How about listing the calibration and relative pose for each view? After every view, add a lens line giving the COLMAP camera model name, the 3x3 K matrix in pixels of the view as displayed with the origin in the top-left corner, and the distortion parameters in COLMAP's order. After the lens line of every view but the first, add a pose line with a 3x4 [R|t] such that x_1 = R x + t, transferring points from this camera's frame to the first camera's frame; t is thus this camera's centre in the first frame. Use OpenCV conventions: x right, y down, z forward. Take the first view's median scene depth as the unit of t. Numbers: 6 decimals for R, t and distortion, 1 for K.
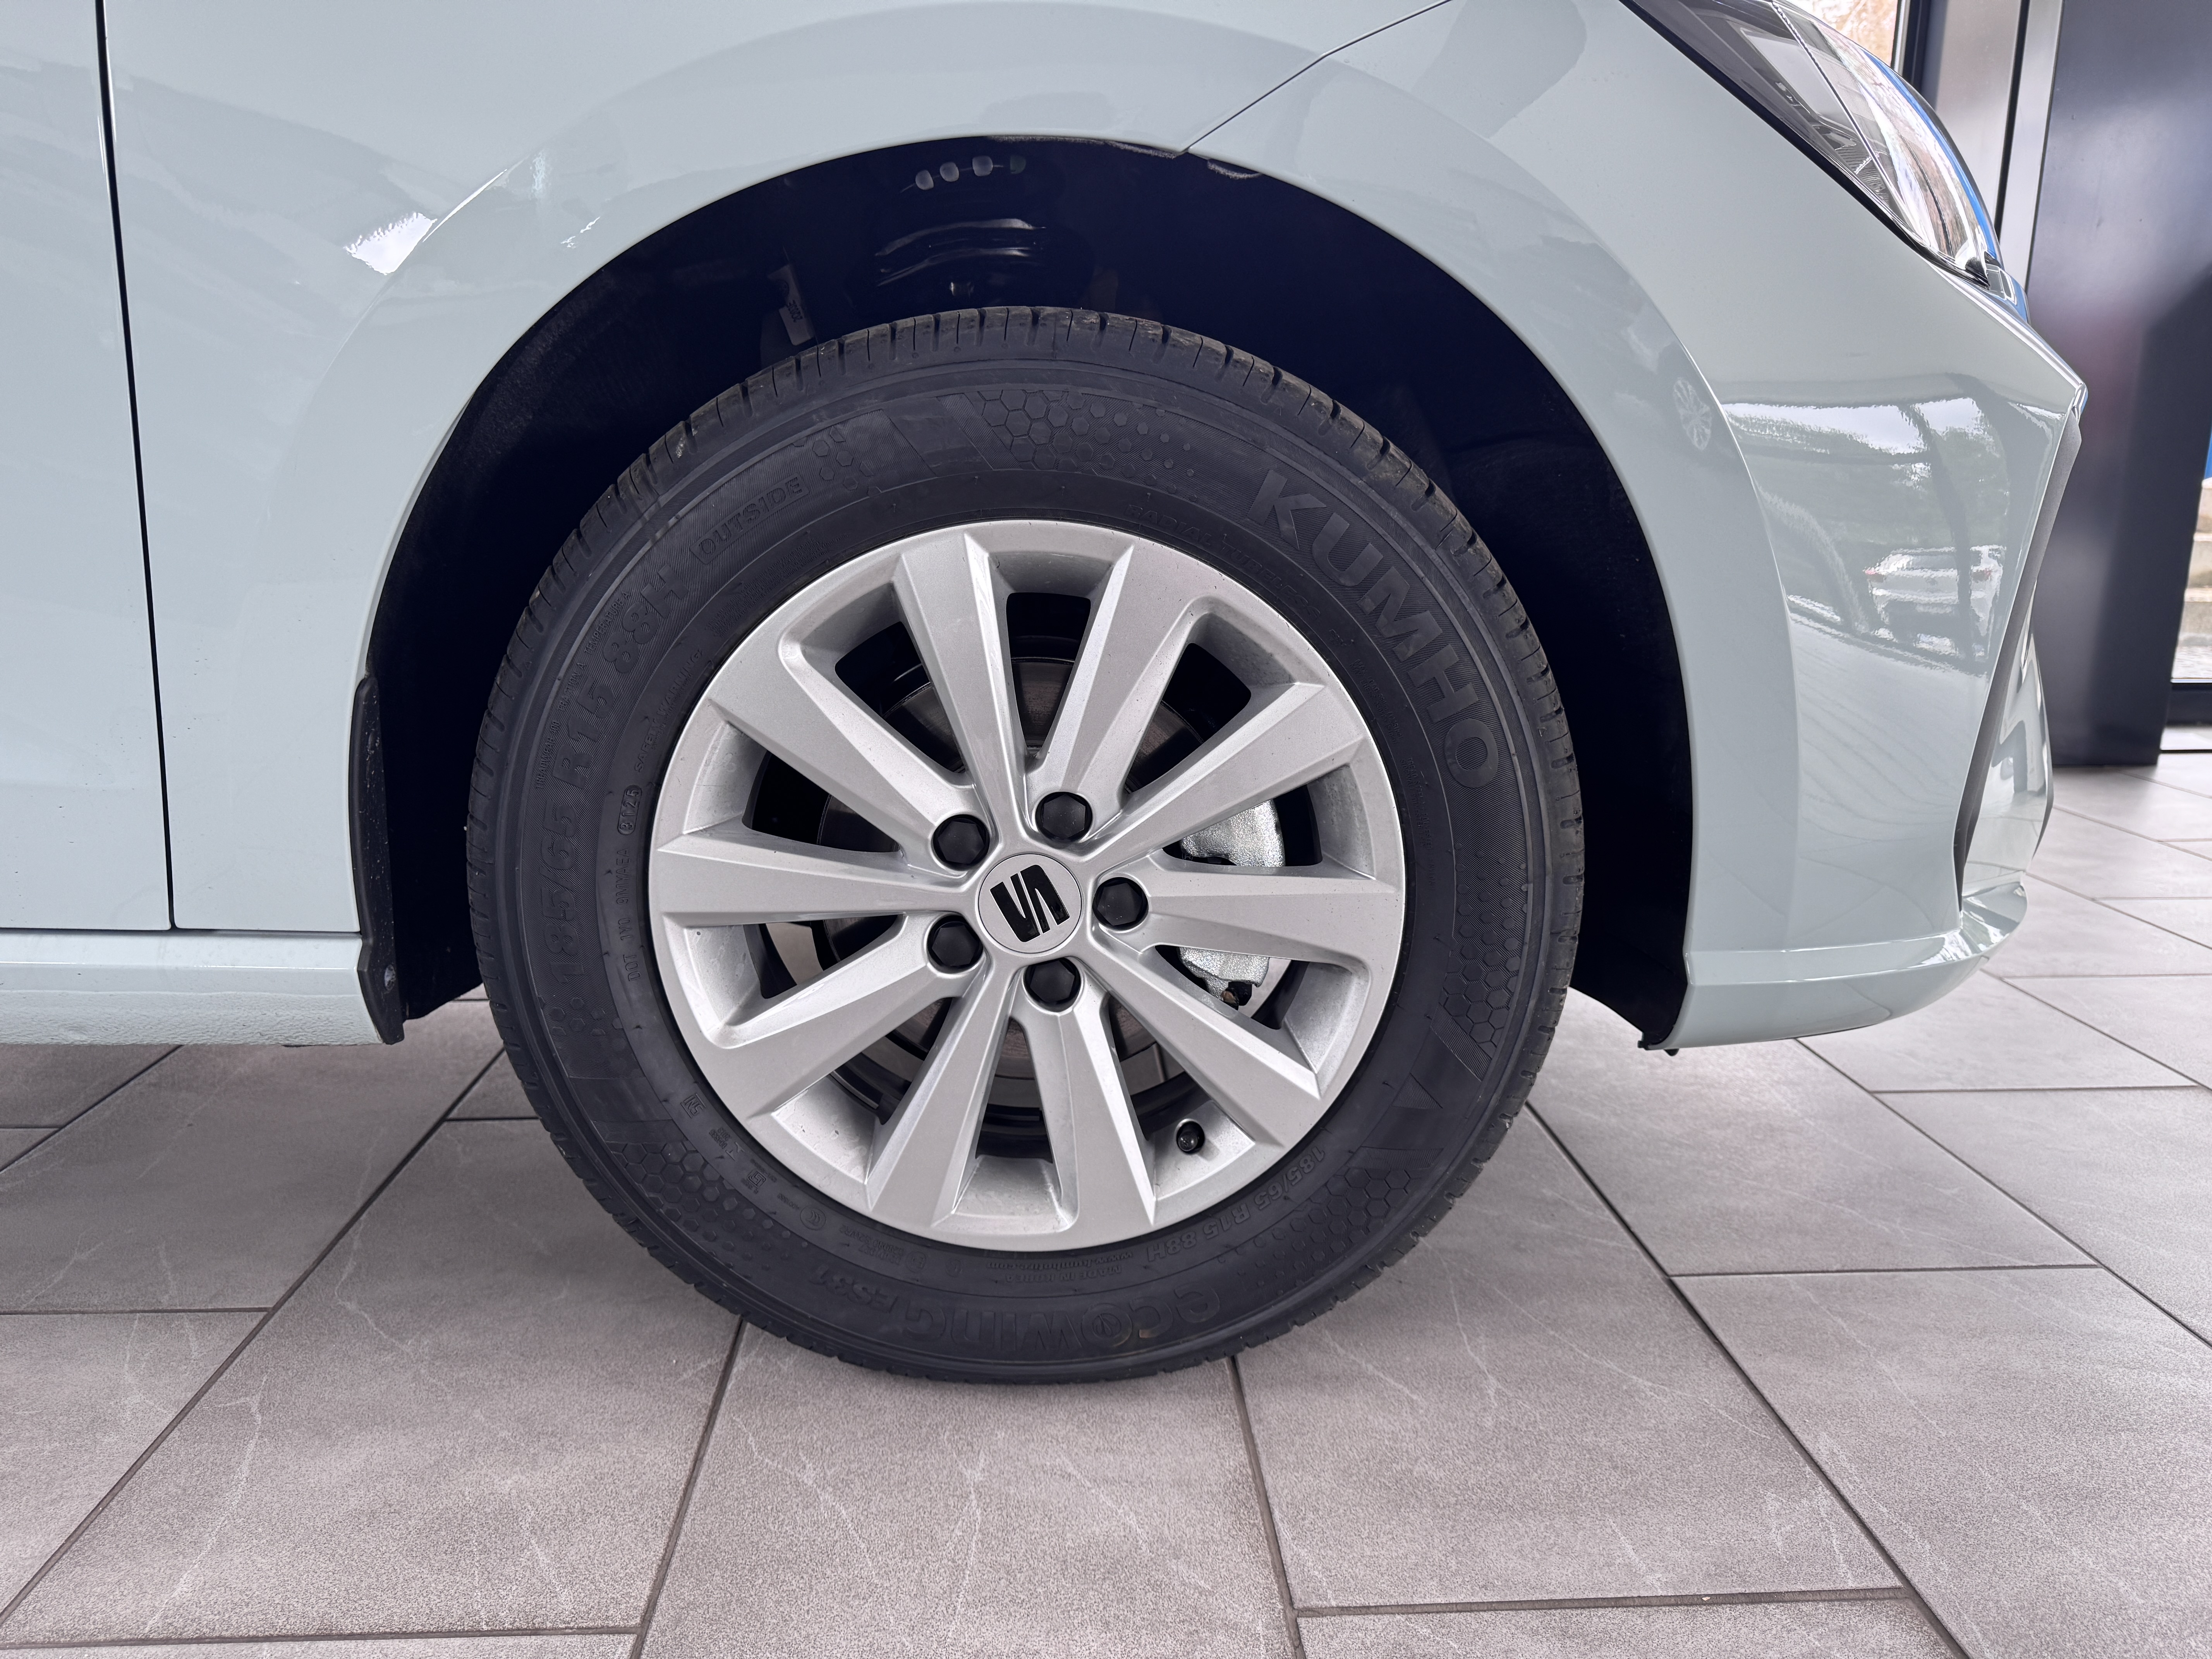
lens RADIAL K [[1558.2, 0, 1059.5], [0, 1558.2, 849.7], [0, 0, 1]] dist [0.018357, -0.025080]
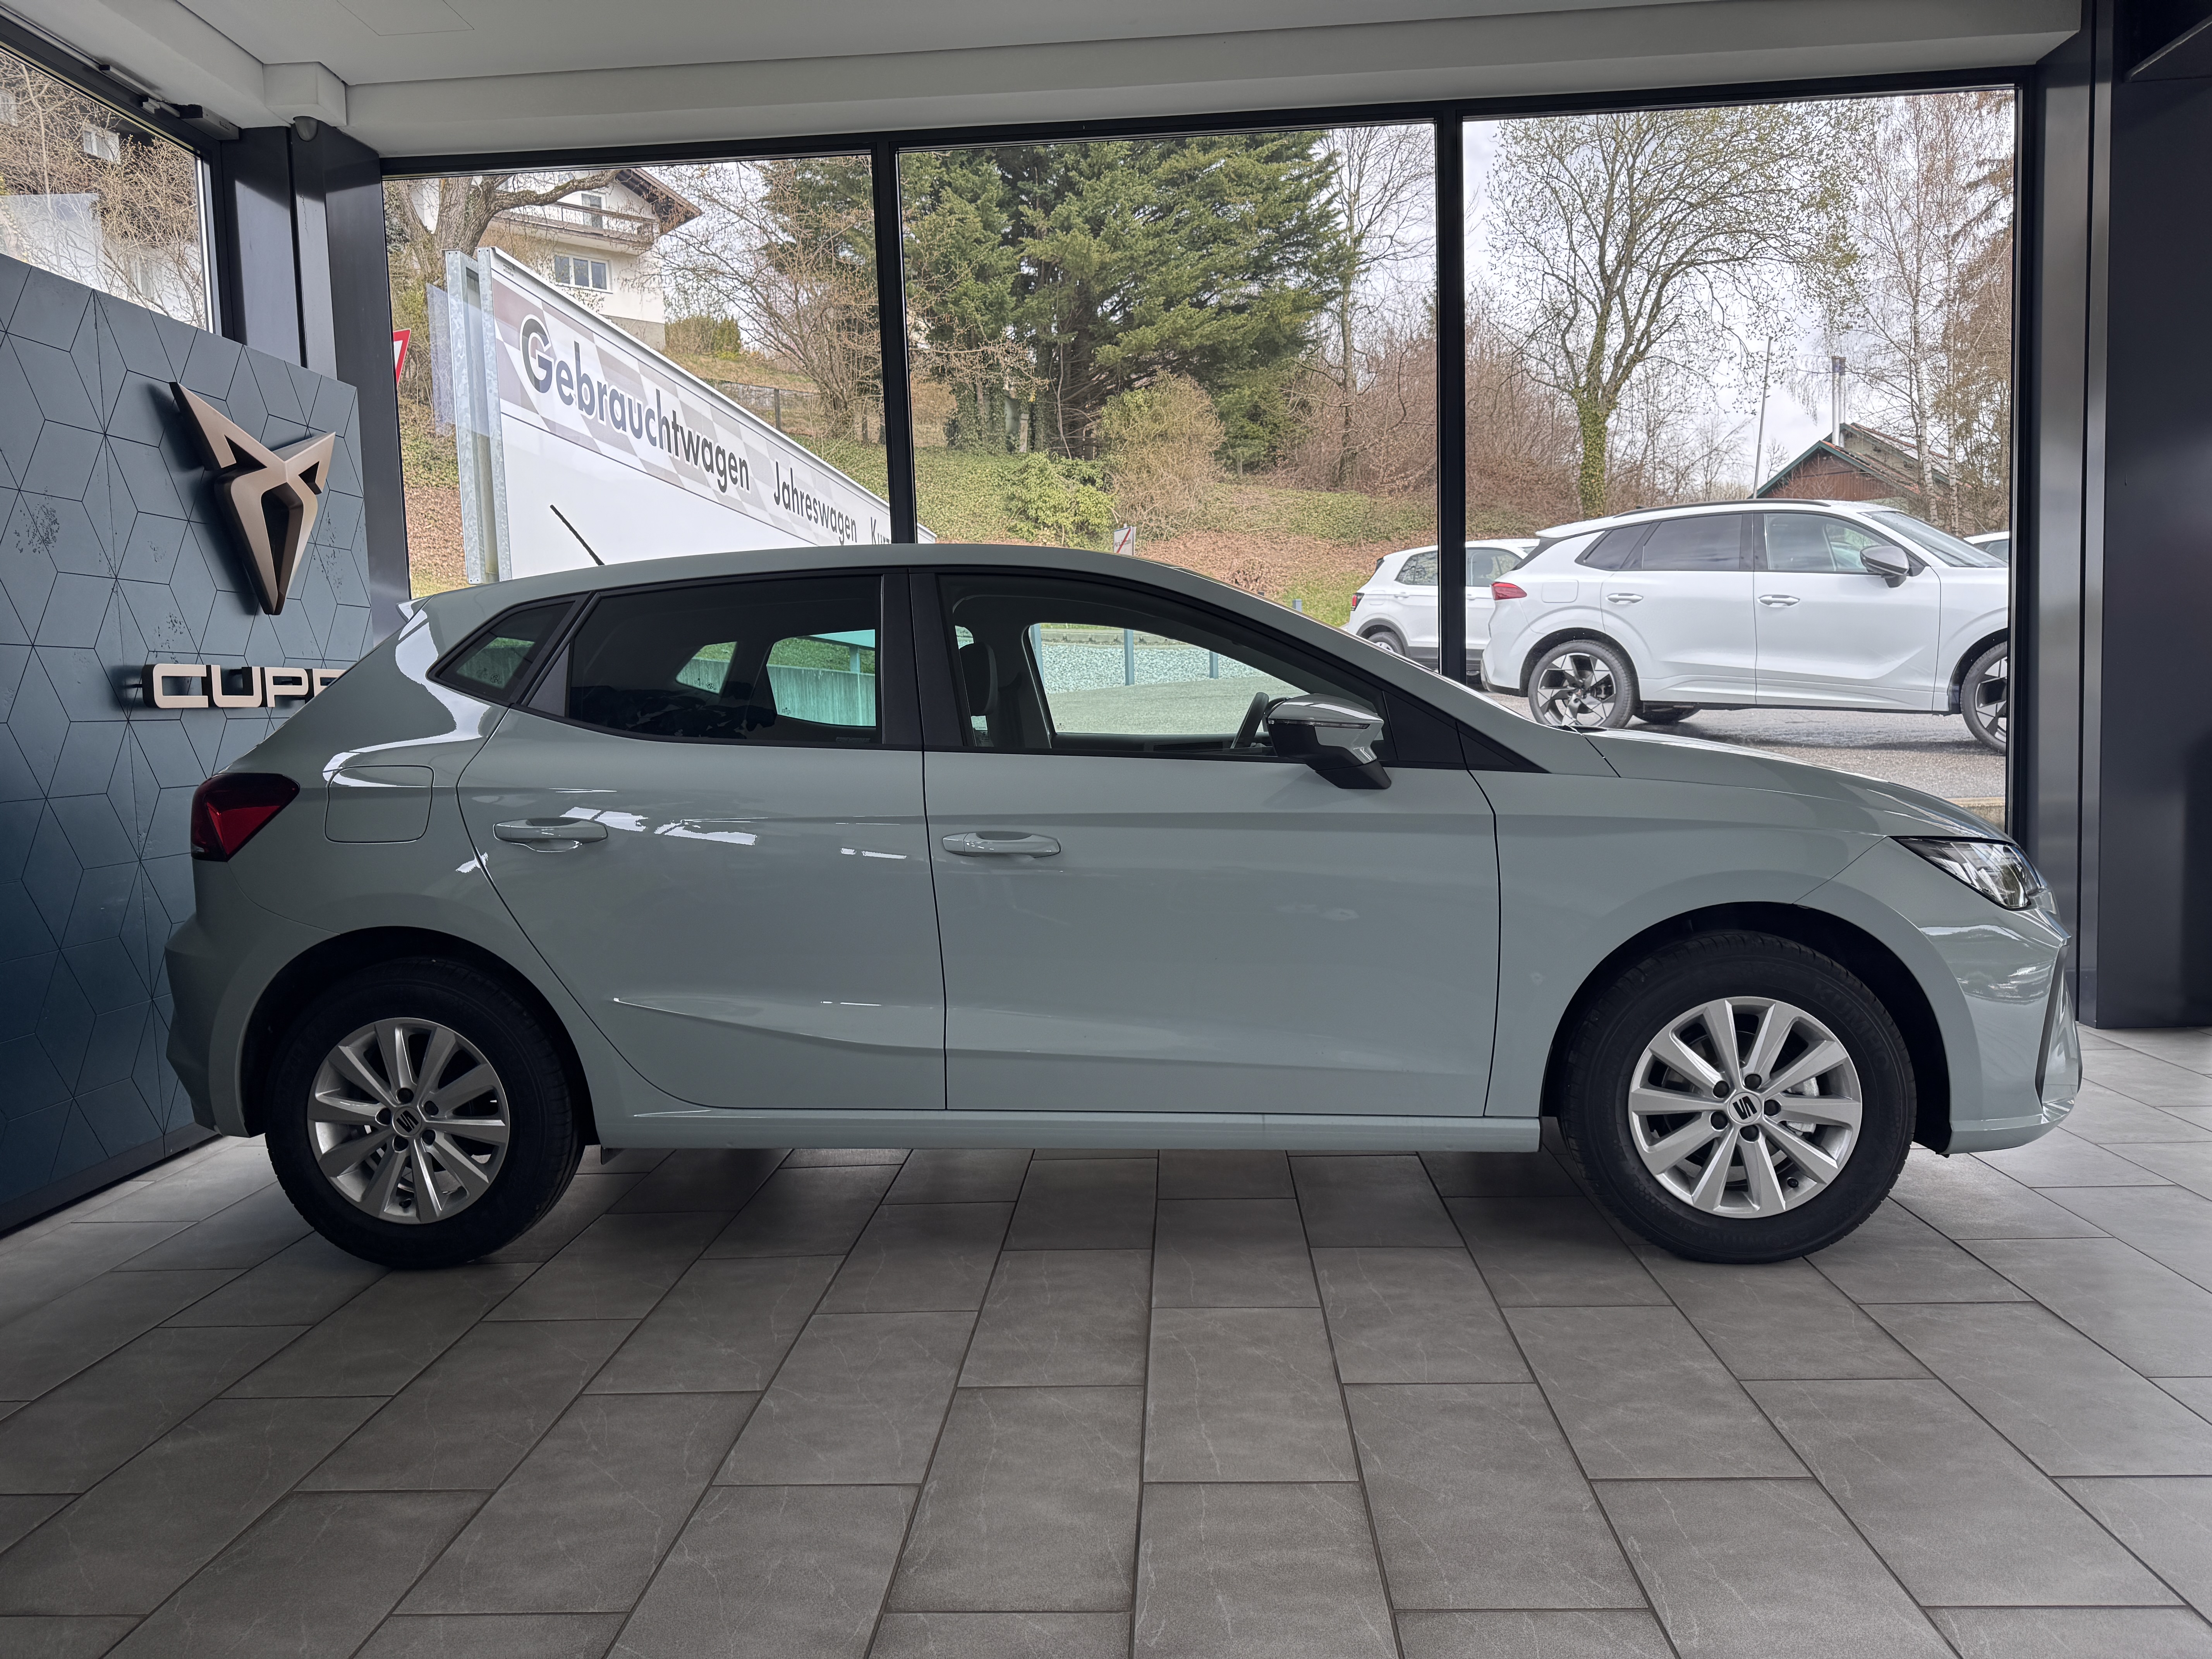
lens RADIAL K [[1558.2, 0, 1088.9], [0, 1558.2, 839.9], [0, 0, 1]] dist [0.018357, -0.025080]
pose [[0.995646, -0.024415, -0.089964, -1.083115], [0.010713, 0.988667, -0.149742, -0.045972], [0.092601, 0.148126, 0.984624, -2.465321]]
